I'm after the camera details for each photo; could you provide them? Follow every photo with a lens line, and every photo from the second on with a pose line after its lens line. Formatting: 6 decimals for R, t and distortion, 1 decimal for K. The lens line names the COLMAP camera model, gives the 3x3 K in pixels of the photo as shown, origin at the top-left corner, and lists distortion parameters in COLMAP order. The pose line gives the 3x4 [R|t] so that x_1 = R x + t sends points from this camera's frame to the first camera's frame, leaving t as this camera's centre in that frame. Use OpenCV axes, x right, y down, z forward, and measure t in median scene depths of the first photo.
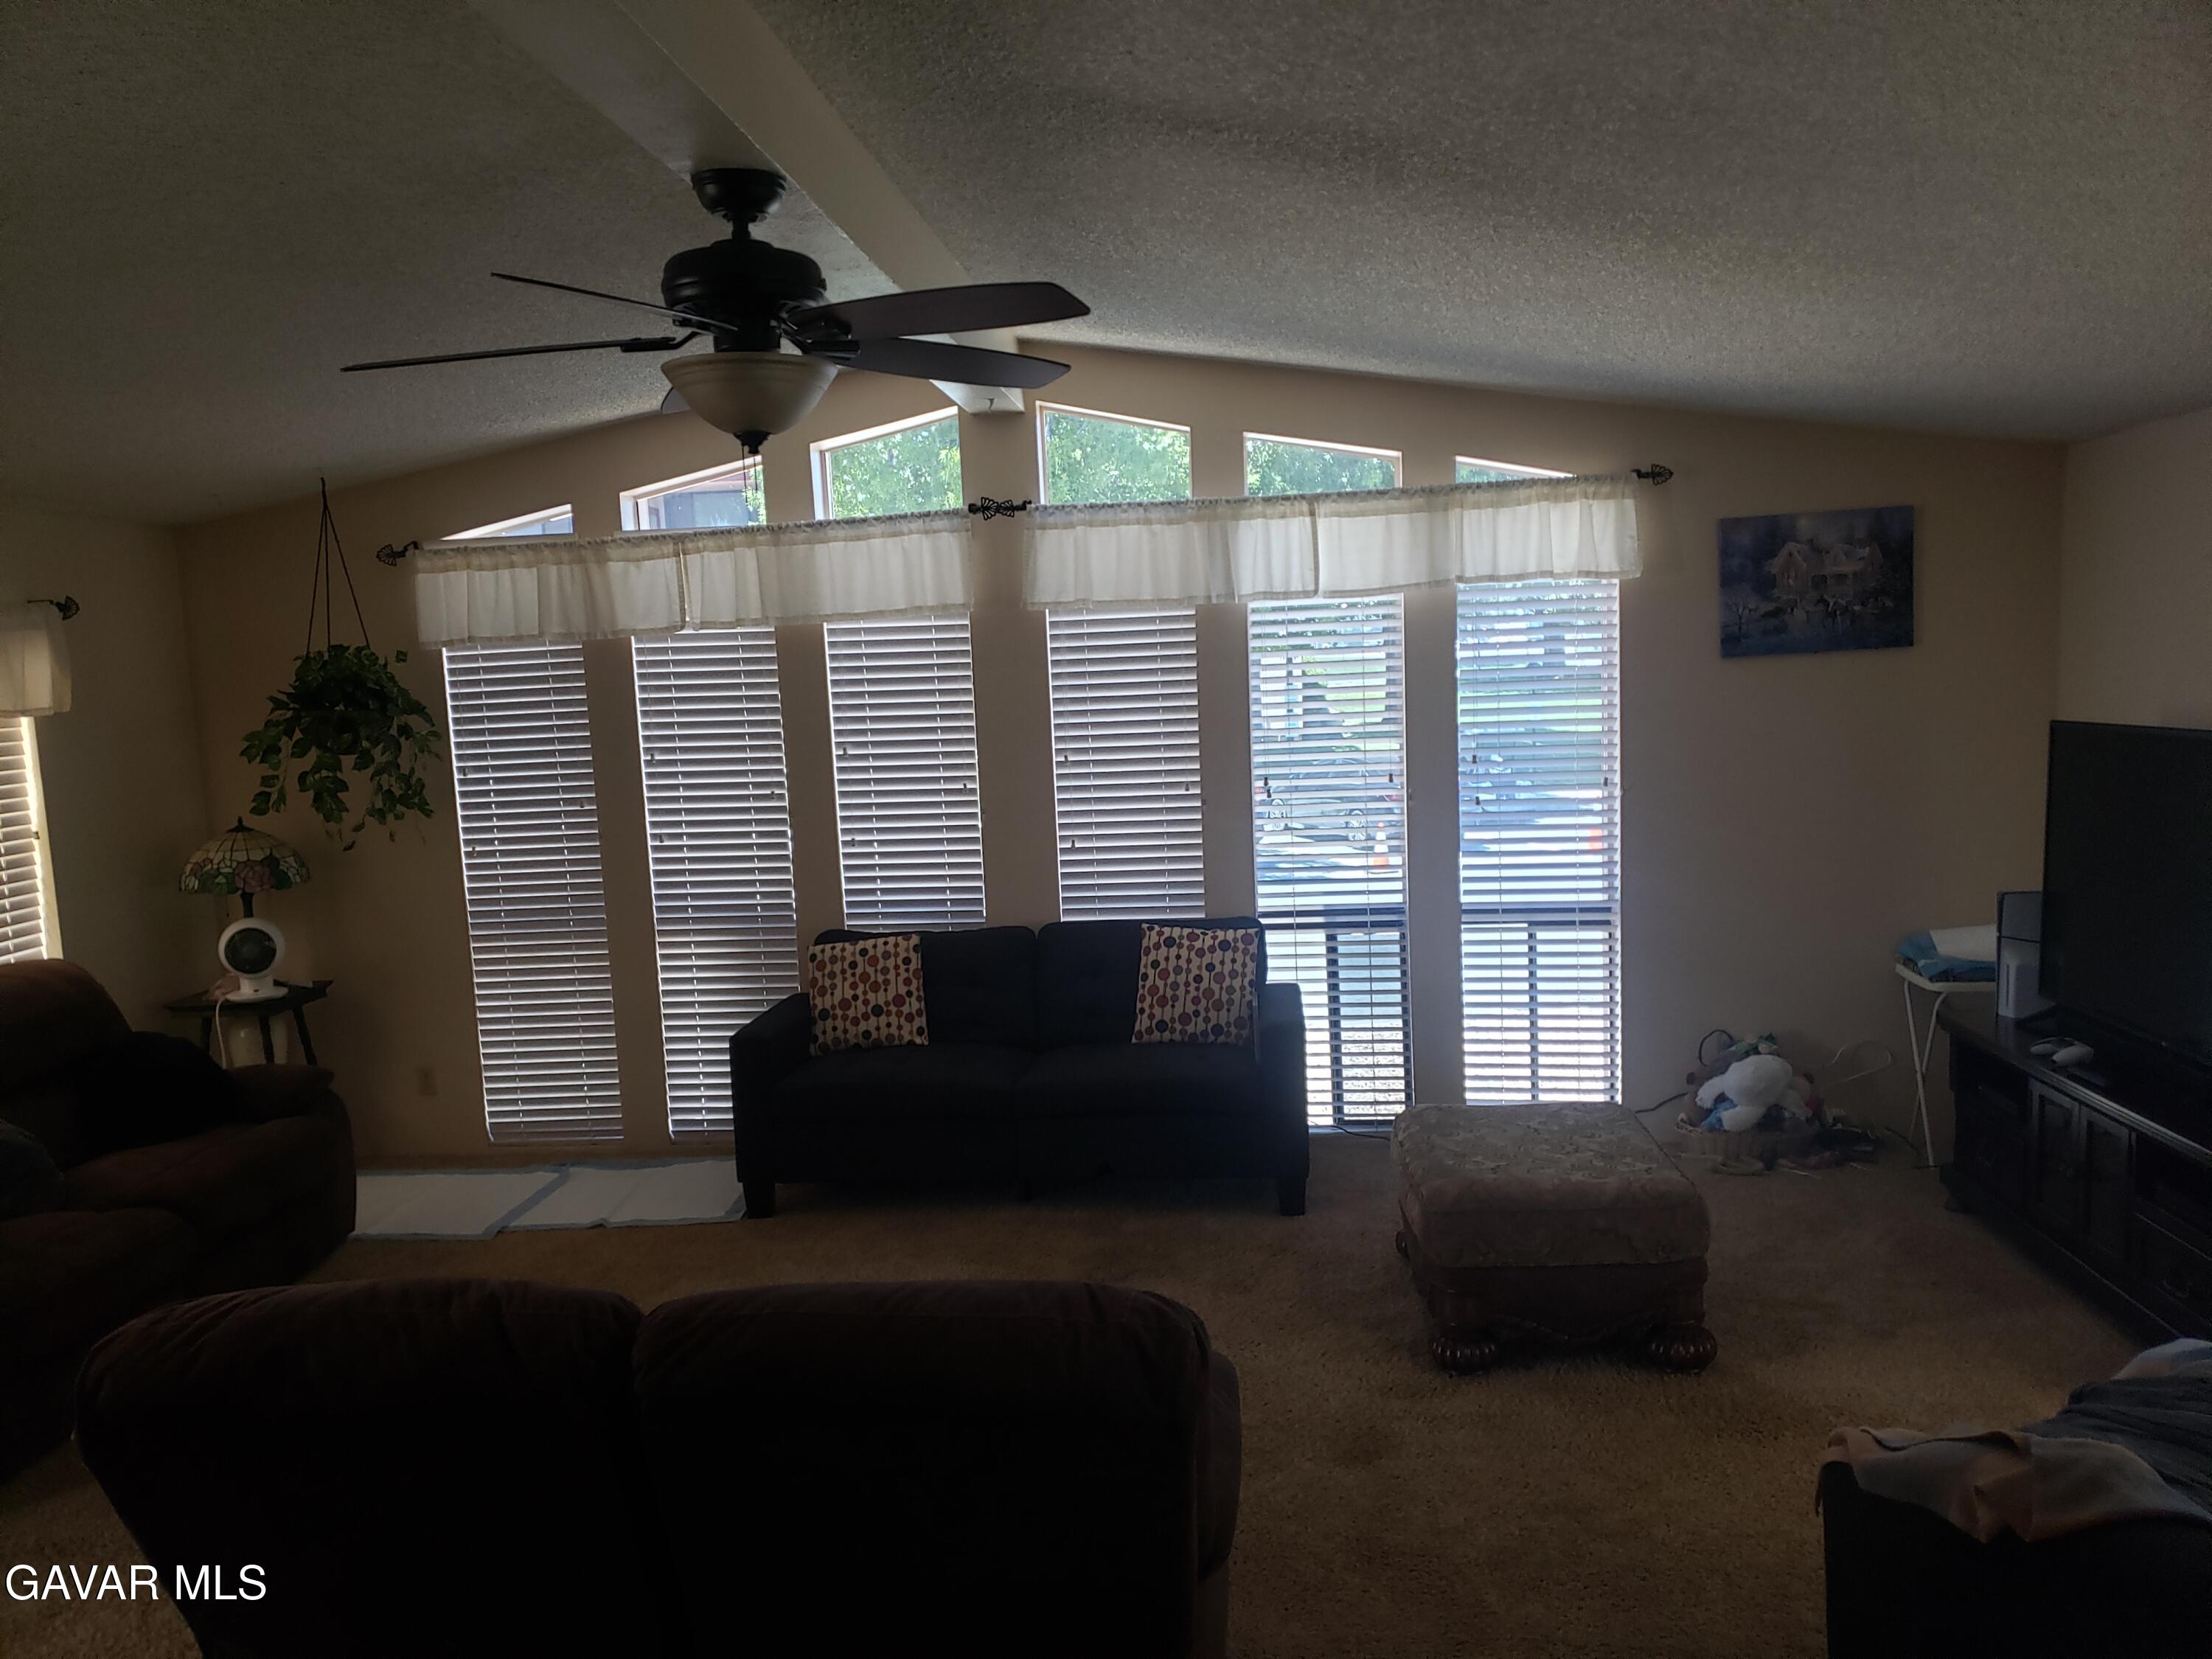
lens RADIAL K [[1662.0, 0, 1102.5], [0, 1662.0, 868.5], [0, 0, 1]] dist [0.124335, -0.188462]
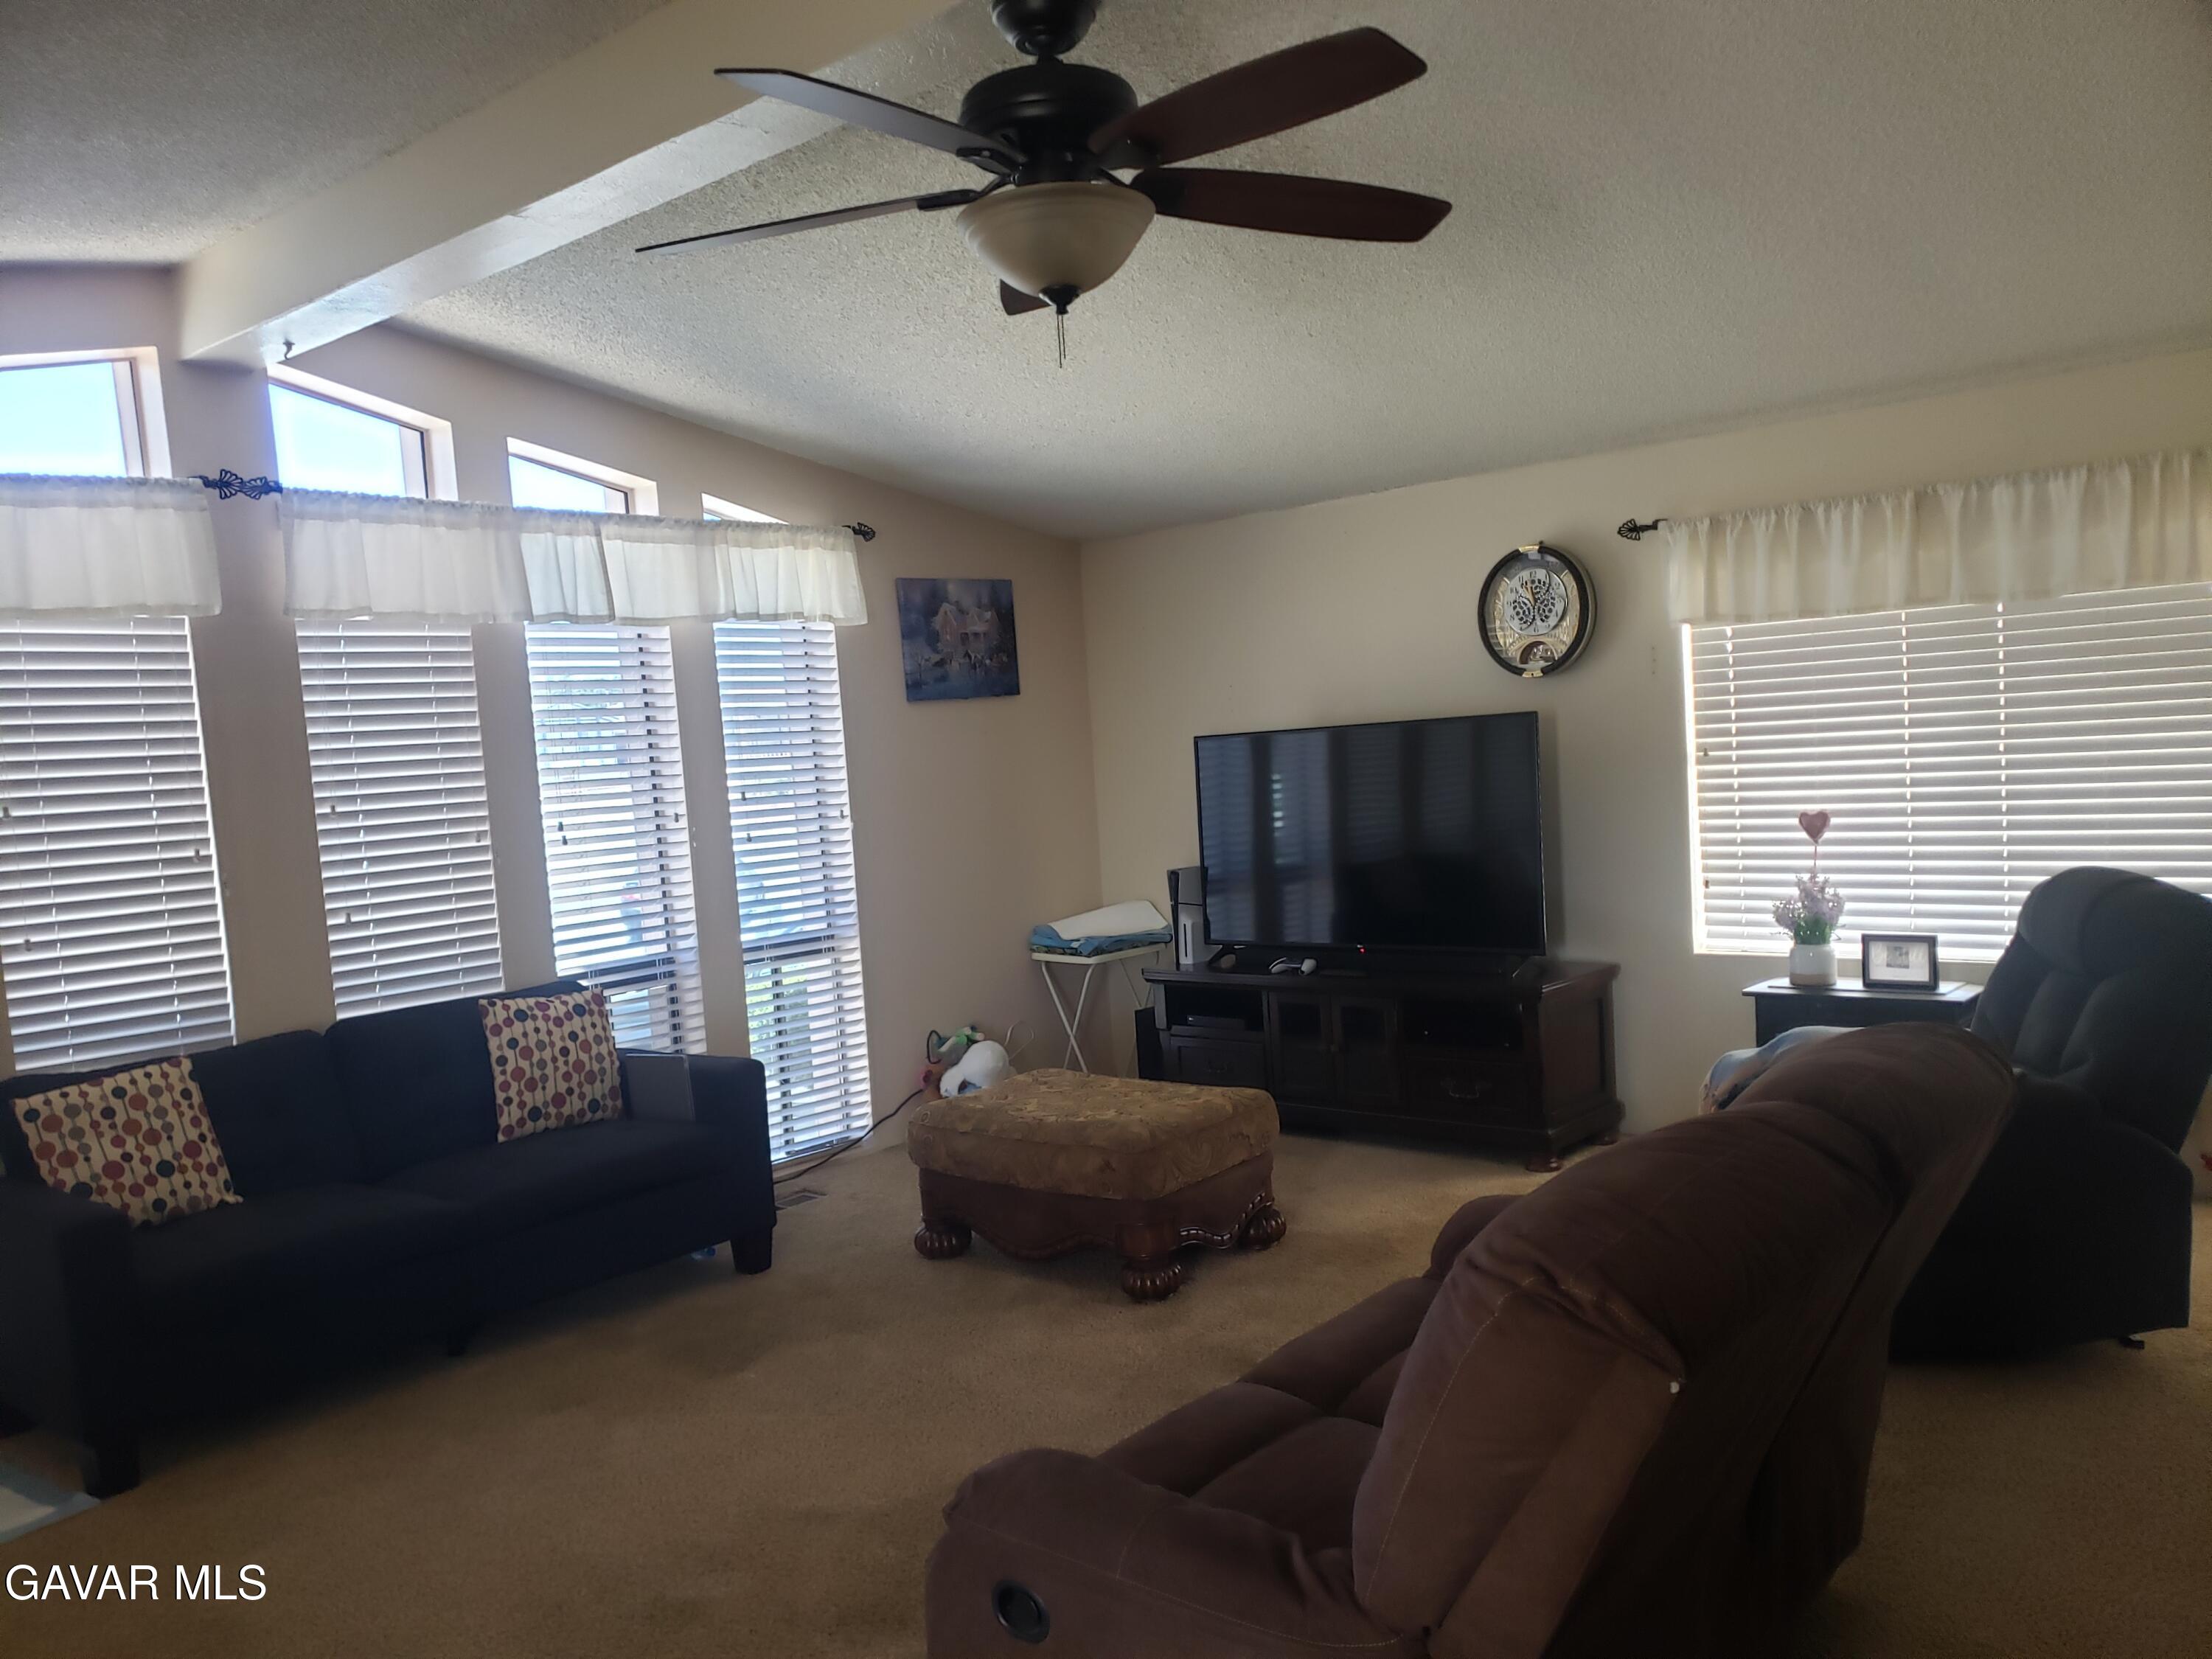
lens RADIAL K [[1662.0, 0, 1102.5], [0, 1662.0, 868.5], [0, 0, 1]] dist [0.124335, -0.188462]
pose [[0.592769, -0.062566, 0.802939, -0.466224], [0.138973, 0.989969, -0.025458, 0.033263], [-0.793292, 0.126677, 0.595518, 0.248176]]
